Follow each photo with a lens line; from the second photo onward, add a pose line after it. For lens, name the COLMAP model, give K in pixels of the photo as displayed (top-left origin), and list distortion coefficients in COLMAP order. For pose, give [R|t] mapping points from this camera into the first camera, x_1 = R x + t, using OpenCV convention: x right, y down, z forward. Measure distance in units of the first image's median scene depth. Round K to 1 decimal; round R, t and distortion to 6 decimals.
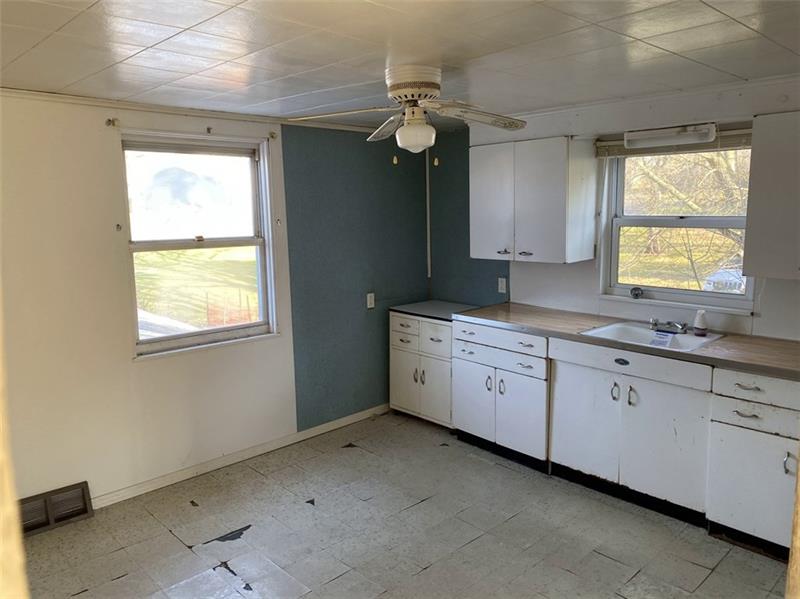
lens RADIAL K [[603.4, 0, 398.2], [0, 603.4, 298.0], [0, 0, 1]] dist [0.003385, -0.005581]
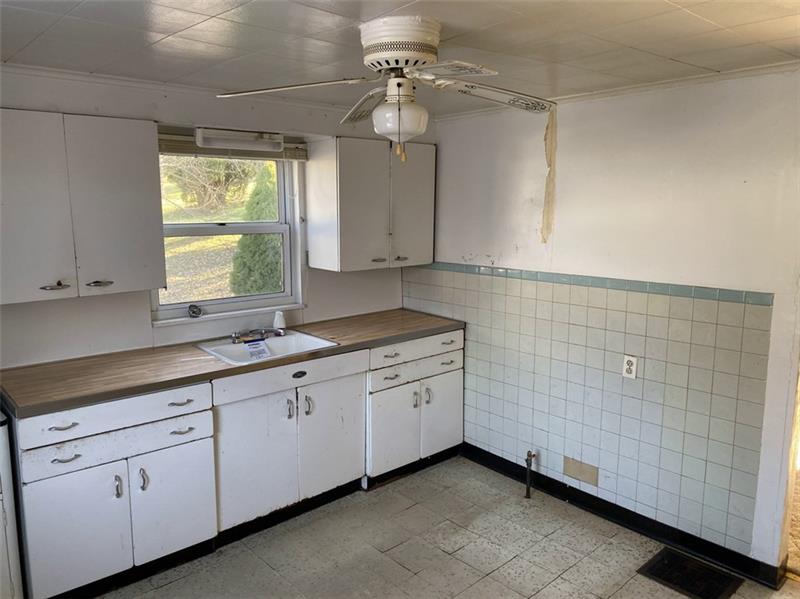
lens RADIAL K [[603.4, 0, 398.3], [0, 603.4, 296.5], [0, 0, 1]] dist [0.003385, -0.005581]
pose [[0.017511, -0.144219, 0.989391, -0.546418], [0.153255, 0.978236, 0.139880, -0.123505], [-0.988032, 0.149179, 0.039232, 0.772023]]
